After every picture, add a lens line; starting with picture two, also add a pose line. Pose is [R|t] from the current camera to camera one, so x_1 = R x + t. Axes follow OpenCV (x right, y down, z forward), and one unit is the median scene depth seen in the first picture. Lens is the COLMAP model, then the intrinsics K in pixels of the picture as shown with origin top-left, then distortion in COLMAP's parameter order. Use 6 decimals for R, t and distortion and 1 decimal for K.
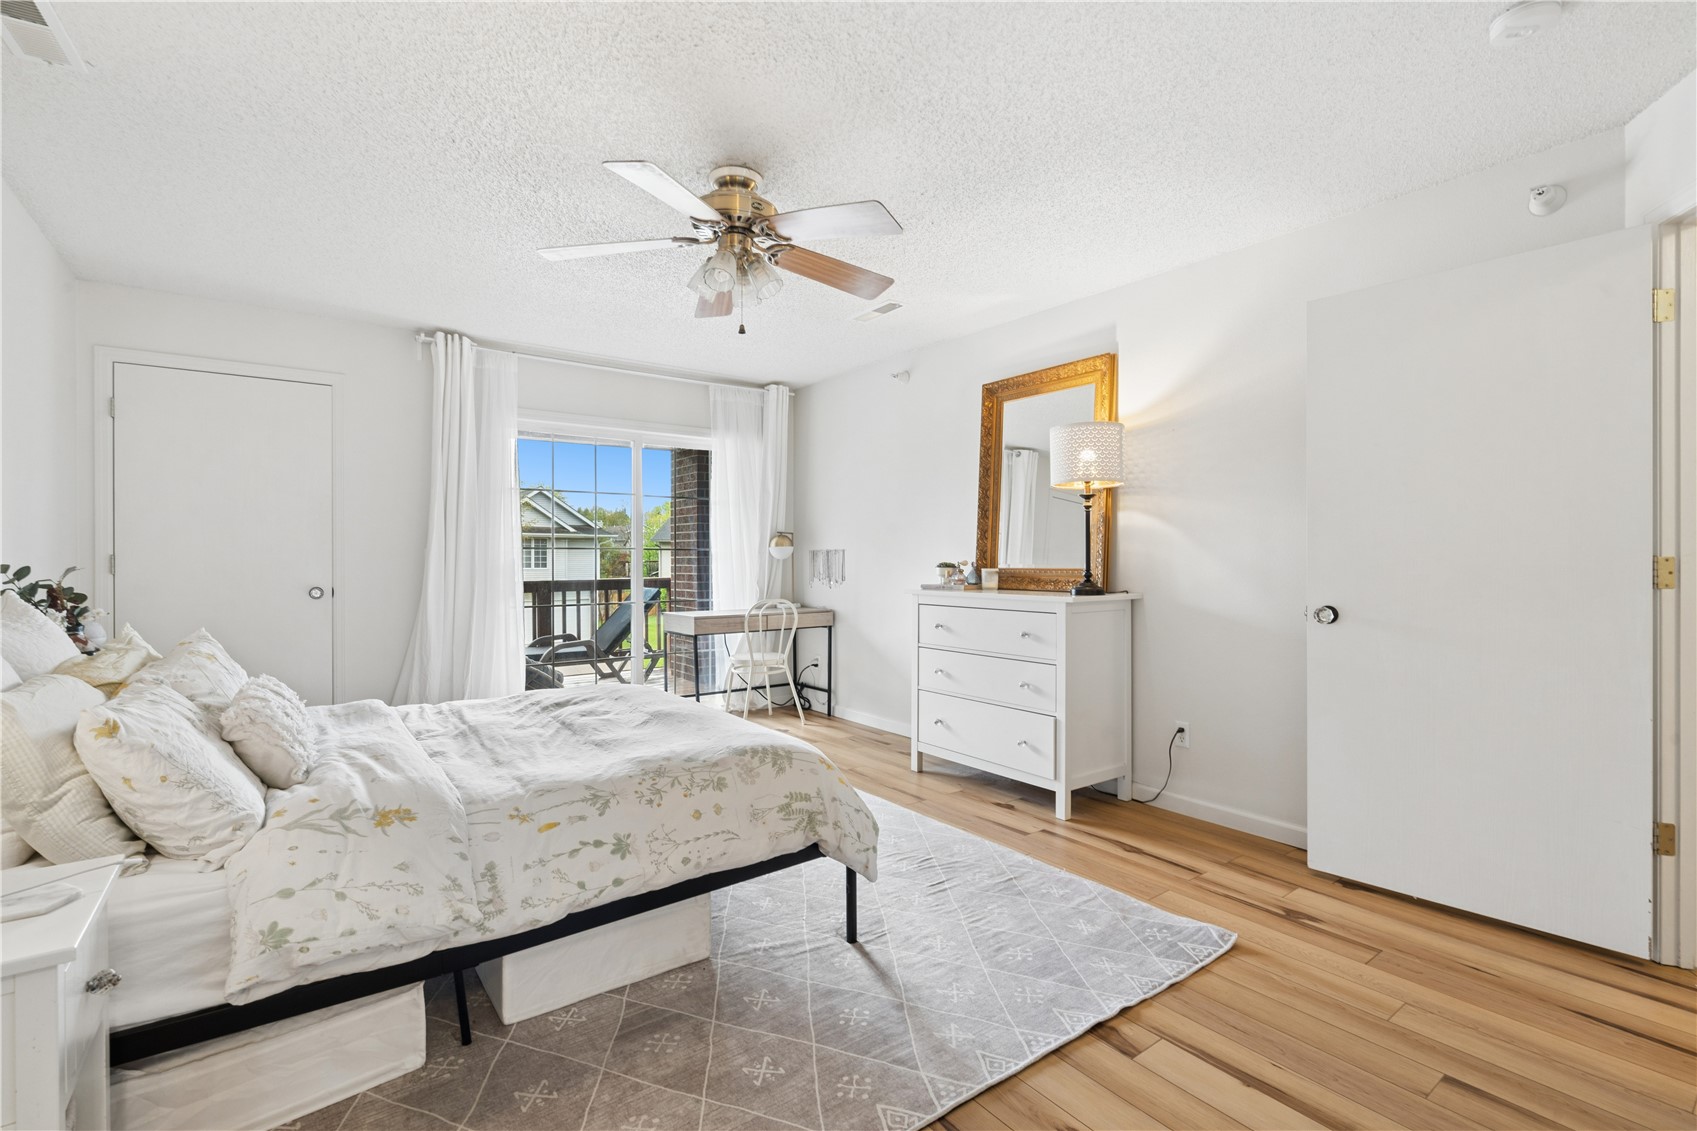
lens RADIAL K [[779.0, 0, 846.9], [0, 779.0, 559.6], [0, 0, 1]] dist [-0.004323, 0.000204]
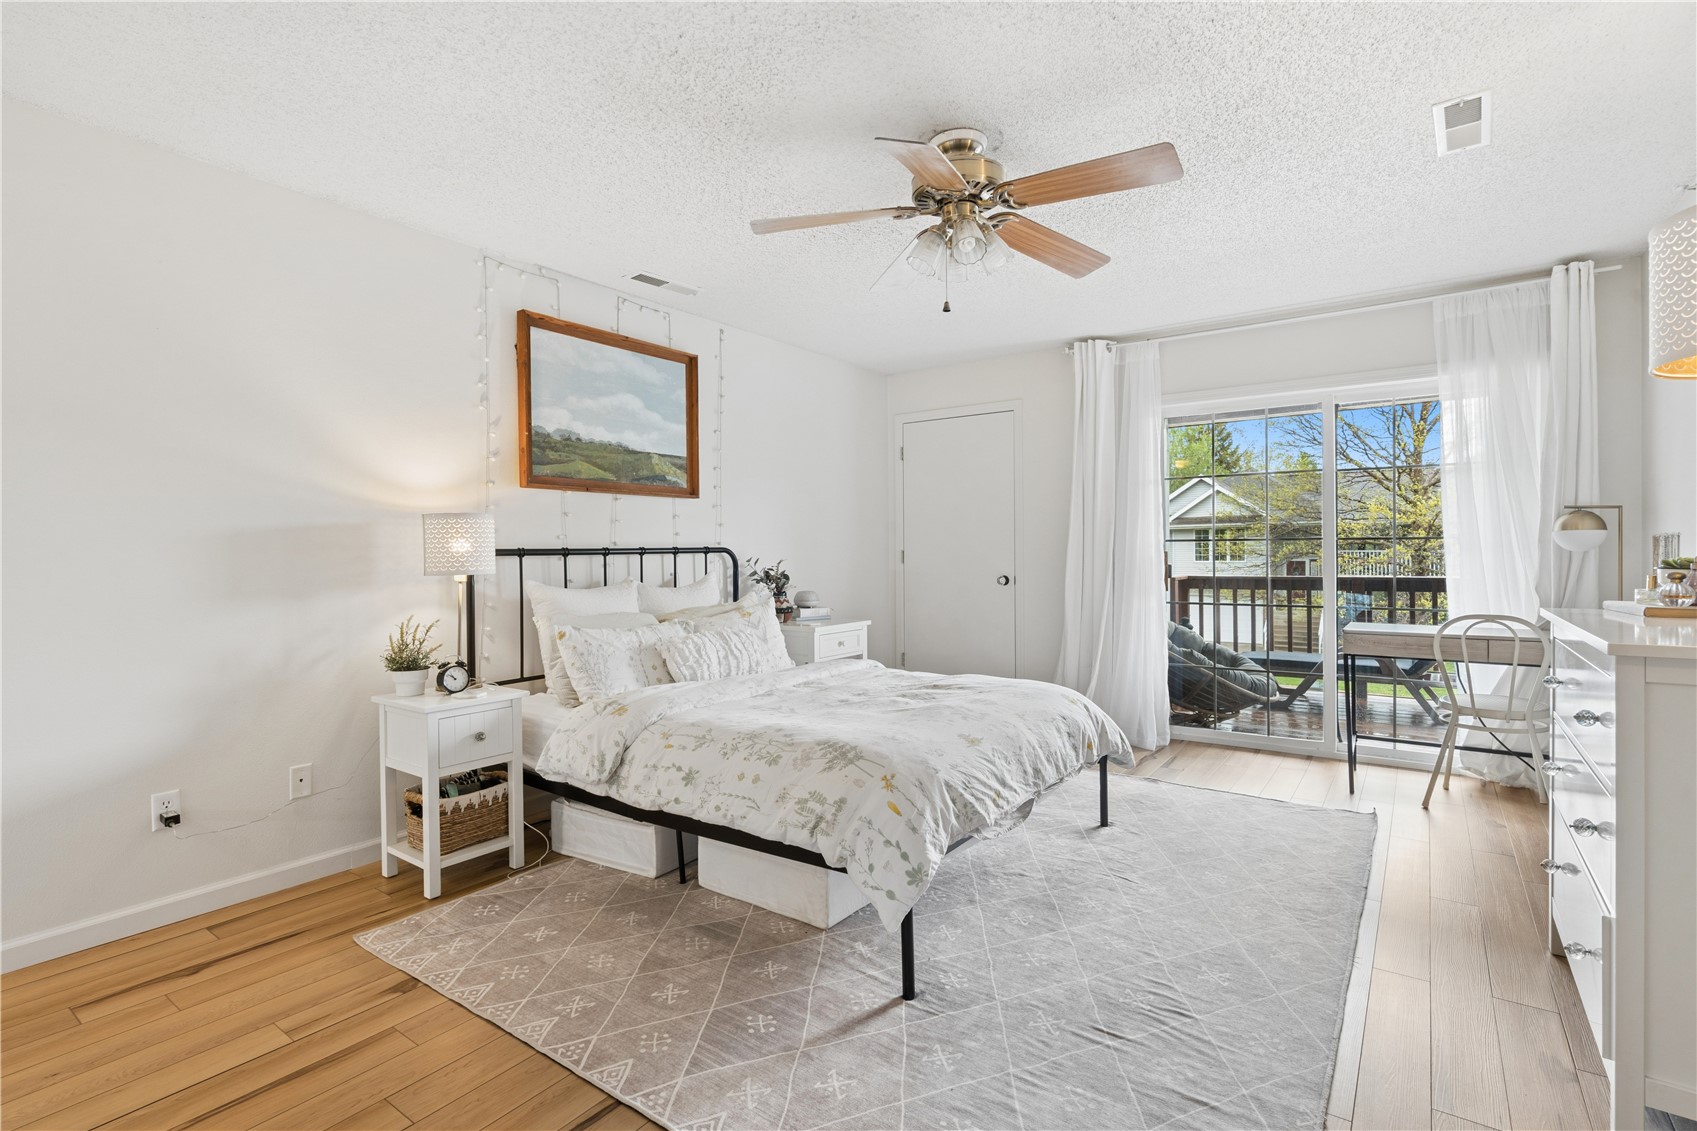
lens RADIAL K [[807.5, 0, 846.6], [0, 807.5, 560.1], [0, 0, 1]] dist [-0.001062, -0.000016]
pose [[0.290438, 0.008783, -0.956853, 0.655623], [0.003221, 0.999943, 0.010156, -0.004006], [0.956888, -0.006032, 0.290394, 0.526395]]
